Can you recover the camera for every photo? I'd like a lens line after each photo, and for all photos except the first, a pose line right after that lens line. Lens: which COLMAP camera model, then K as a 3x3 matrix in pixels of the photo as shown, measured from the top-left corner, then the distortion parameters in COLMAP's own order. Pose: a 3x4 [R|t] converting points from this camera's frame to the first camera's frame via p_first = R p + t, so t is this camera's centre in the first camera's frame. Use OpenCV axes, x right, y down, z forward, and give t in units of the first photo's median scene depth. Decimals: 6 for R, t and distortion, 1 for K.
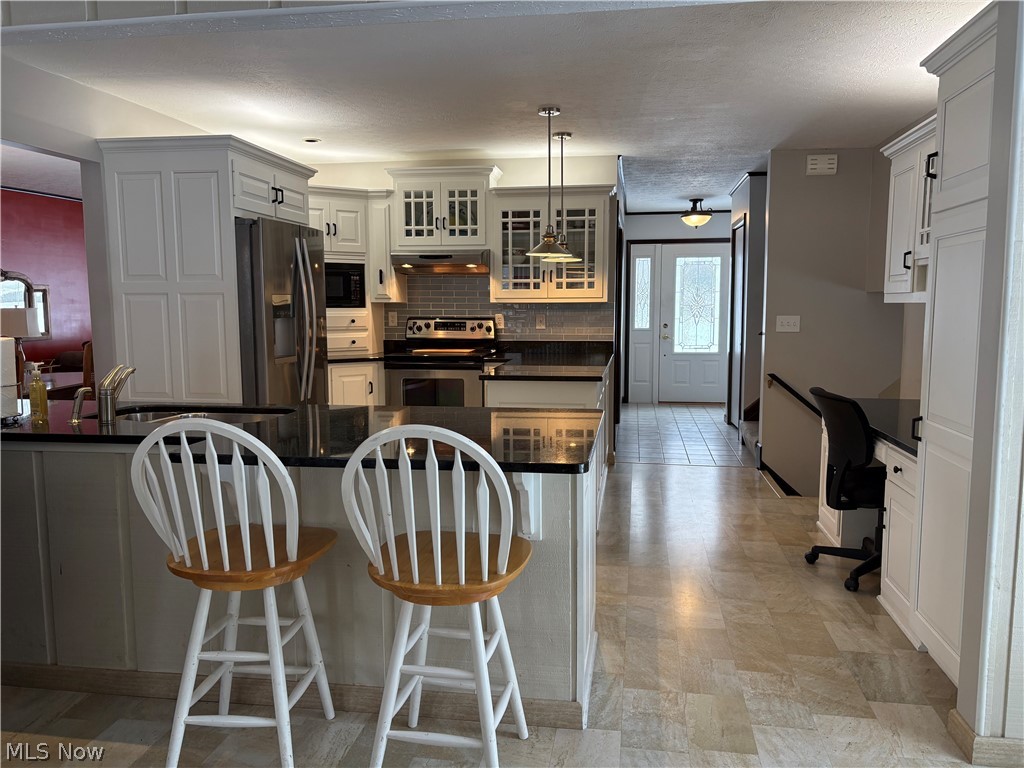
lens RADIAL K [[778.1, 0, 512.2], [0, 778.1, 388.1], [0, 0, 1]] dist [0.049321, -0.047756]
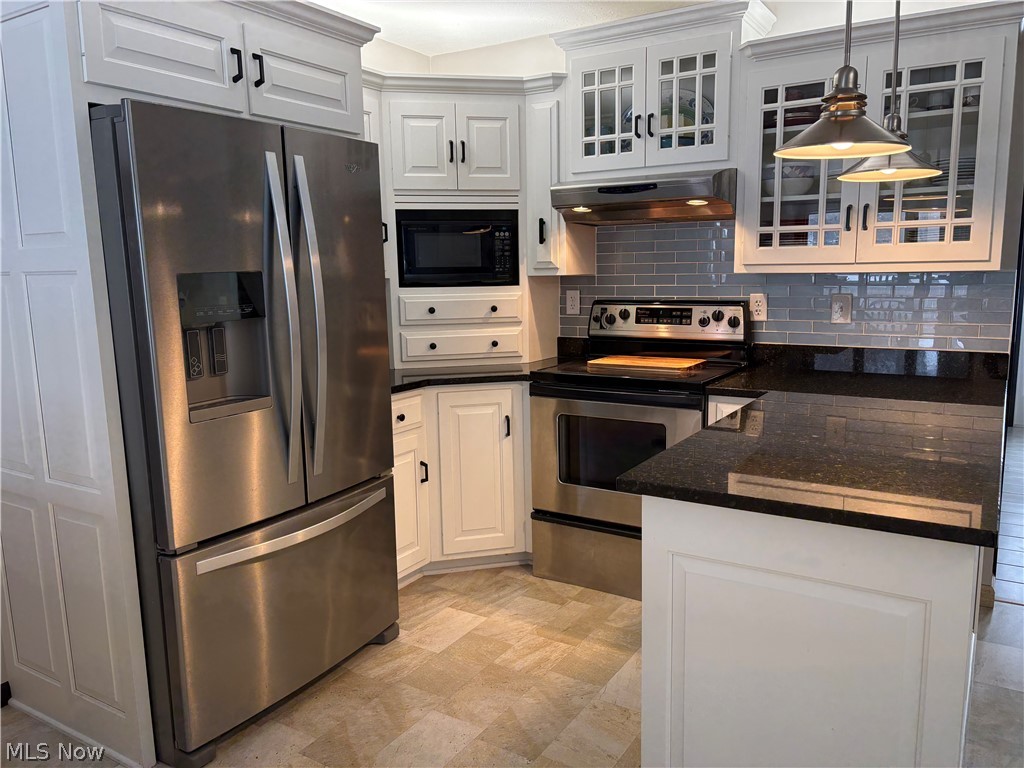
lens RADIAL K [[778.1, 0, 515.8], [0, 778.1, 386.1], [0, 0, 1]] dist [0.049321, -0.047756]
pose [[0.922433, 0.045123, -0.383512, 0.040809], [-0.026434, 0.998198, 0.053864, -0.059697], [0.385252, -0.039548, 0.921964, 0.464192]]
